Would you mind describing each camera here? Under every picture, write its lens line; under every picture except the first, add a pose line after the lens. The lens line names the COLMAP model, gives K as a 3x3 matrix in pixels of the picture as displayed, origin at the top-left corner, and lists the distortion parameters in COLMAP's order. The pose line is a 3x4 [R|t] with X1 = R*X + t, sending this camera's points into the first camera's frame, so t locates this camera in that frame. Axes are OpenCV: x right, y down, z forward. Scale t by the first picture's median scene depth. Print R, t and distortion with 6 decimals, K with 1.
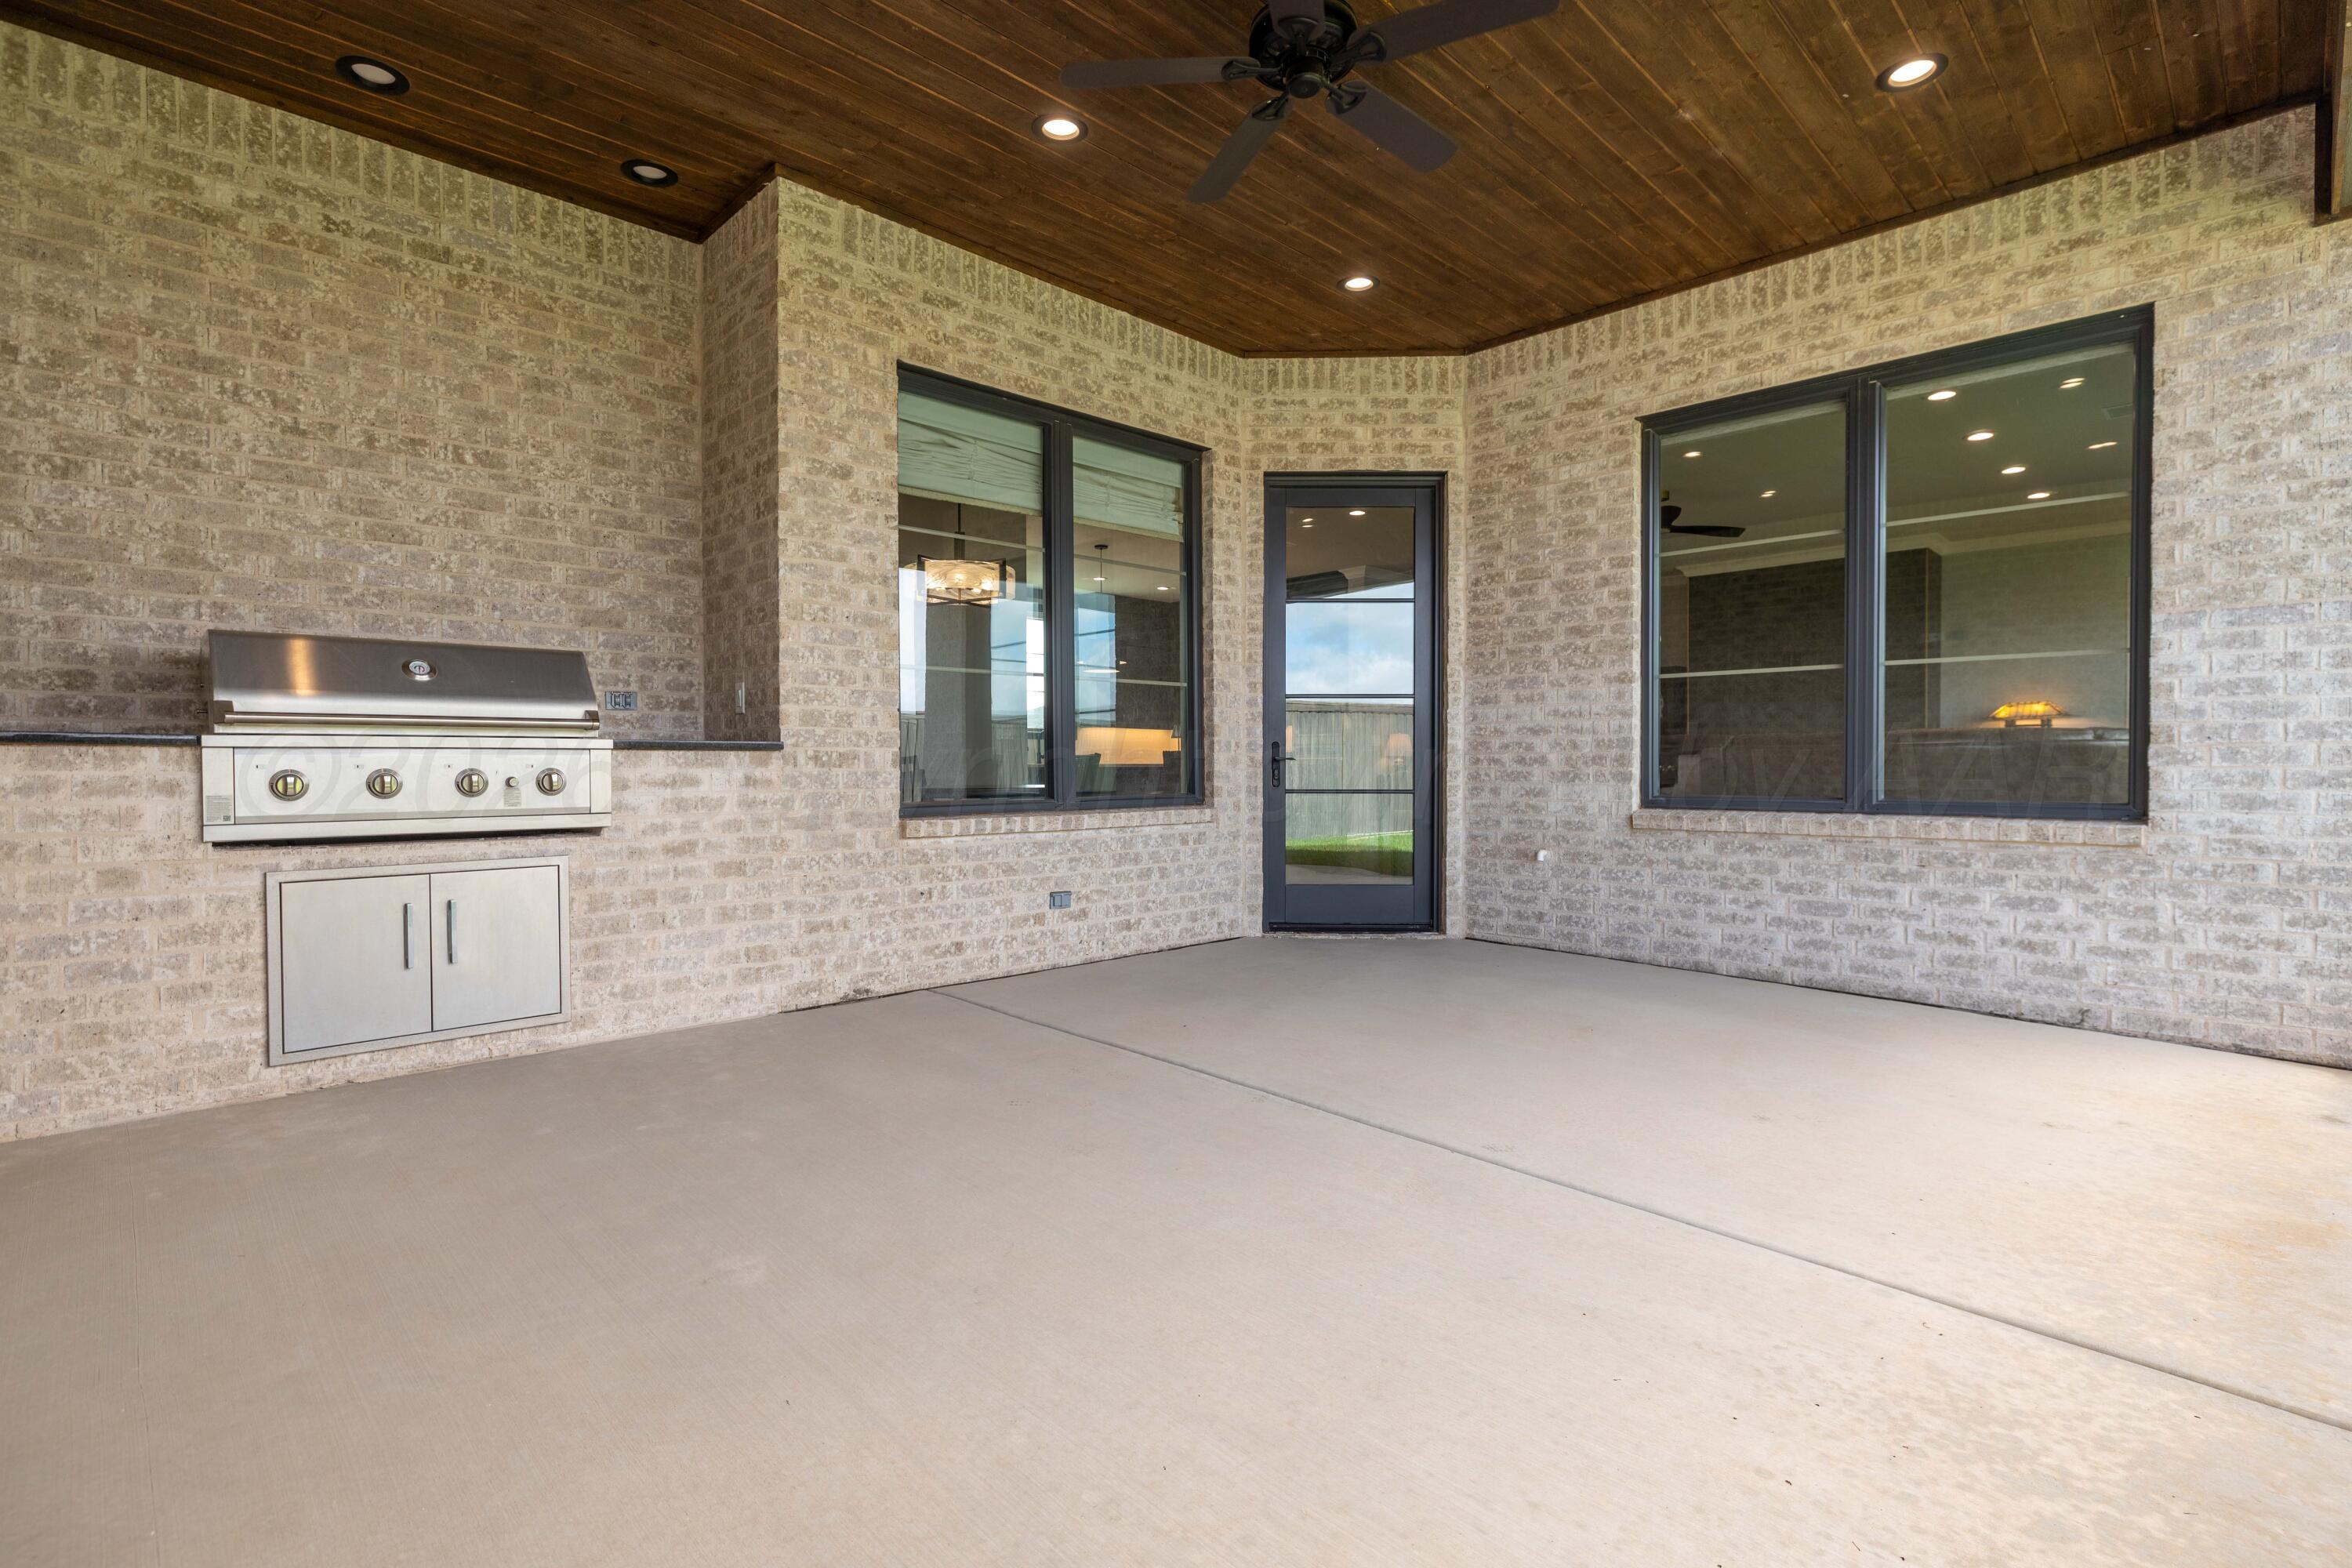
lens RADIAL K [[1104.1, 0, 1169.2], [0, 1104.1, 780.1], [0, 0, 1]] dist [-0.008103, 0.001104]
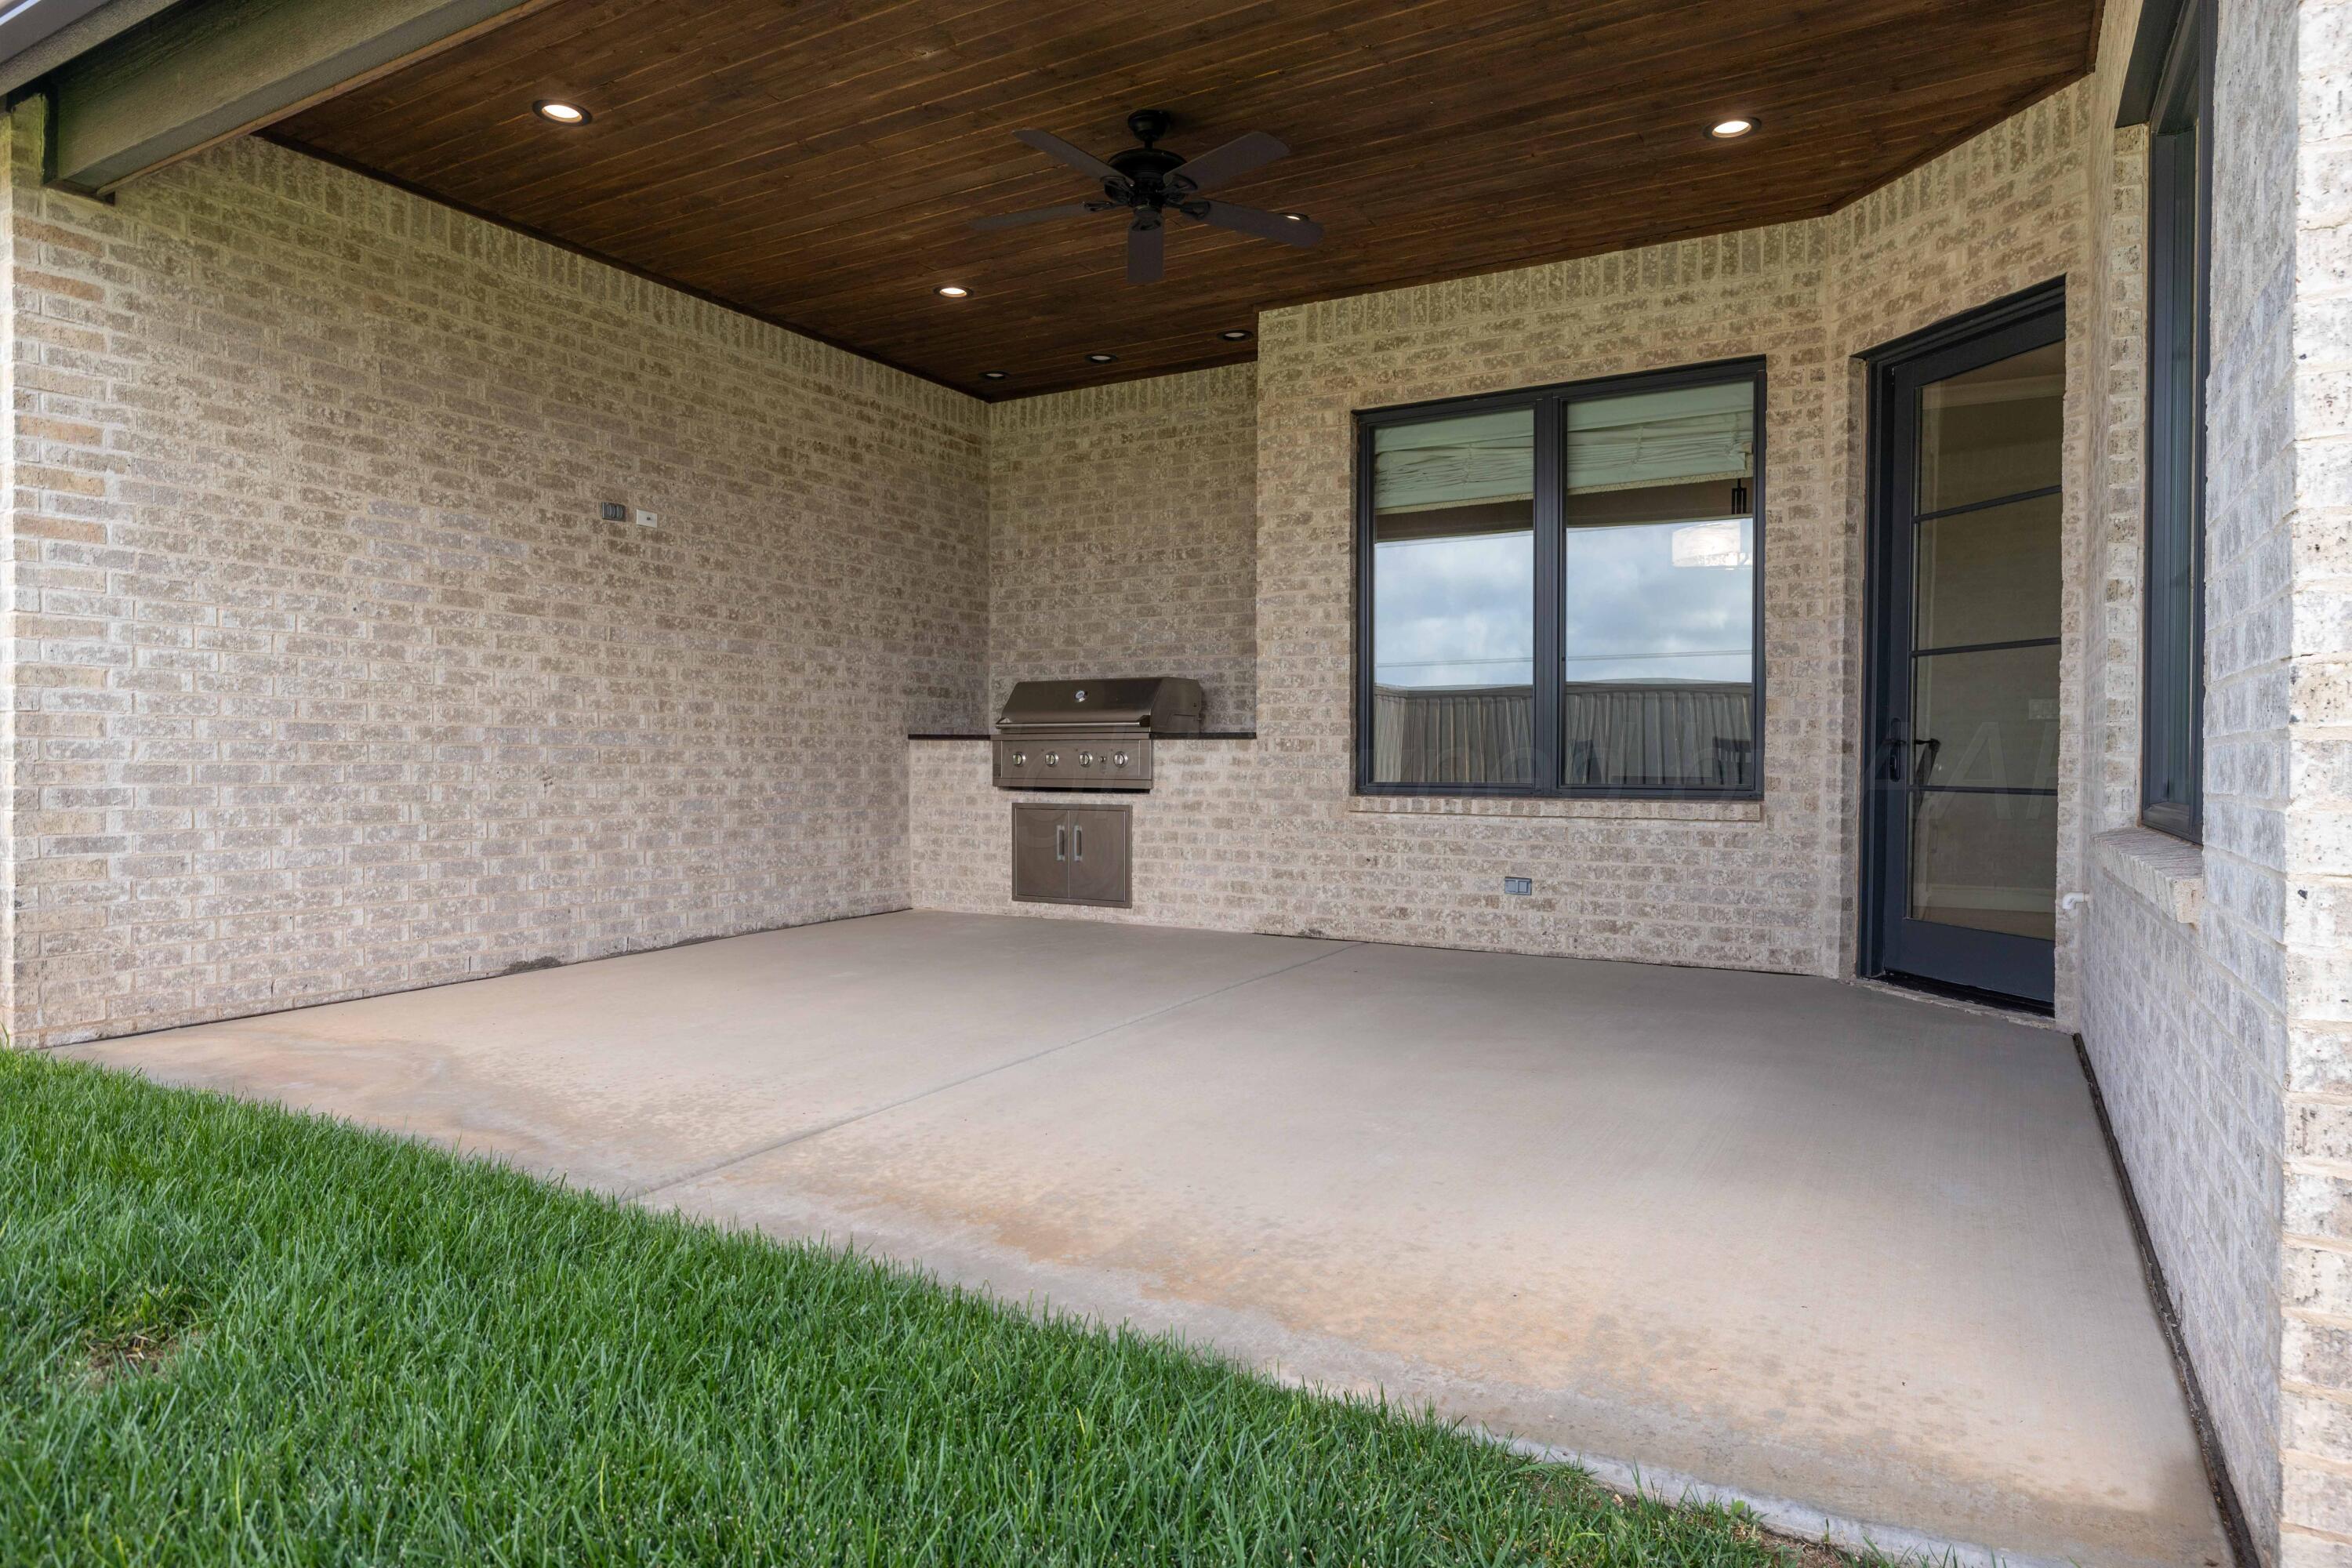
lens RADIAL K [[1372.0, 0, 1162.7], [0, 1372.0, 779.4], [0, 0, 1]] dist [-0.003600, 0.001284]
pose [[0.263145, 0.017417, -0.964599, 1.188390], [-0.017899, 0.999753, 0.013168, 0.002576], [0.964590, 0.013800, 0.263392, 0.432735]]
